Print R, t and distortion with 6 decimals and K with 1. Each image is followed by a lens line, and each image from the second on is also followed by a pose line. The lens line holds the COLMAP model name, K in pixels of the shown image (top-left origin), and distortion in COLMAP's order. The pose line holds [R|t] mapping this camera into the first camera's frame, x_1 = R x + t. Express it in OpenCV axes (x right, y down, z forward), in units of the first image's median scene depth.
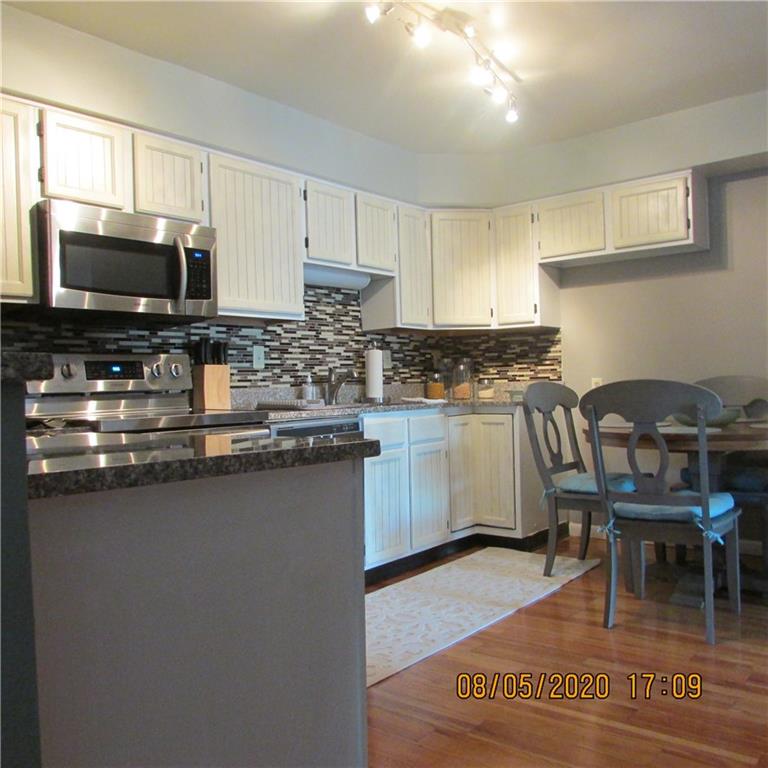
lens RADIAL K [[752.9, 0, 384.0], [0, 752.9, 384.0], [0, 0, 1]] dist [-0.007463, -0.002504]
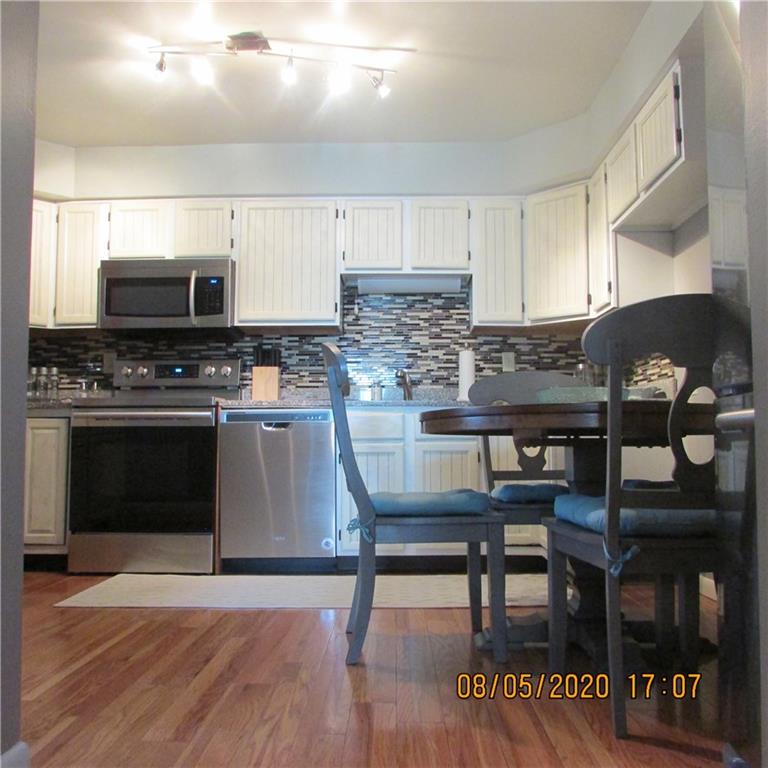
lens RADIAL K [[752.9, 0, 384.0], [0, 752.9, 384.0], [0, 0, 1]] dist [-0.007463, -0.002504]
pose [[0.613198, -0.031061, -0.789318, 0.747360], [-0.018382, 0.998395, -0.053569, 0.055903], [0.789715, 0.047358, 0.611643, 0.341817]]
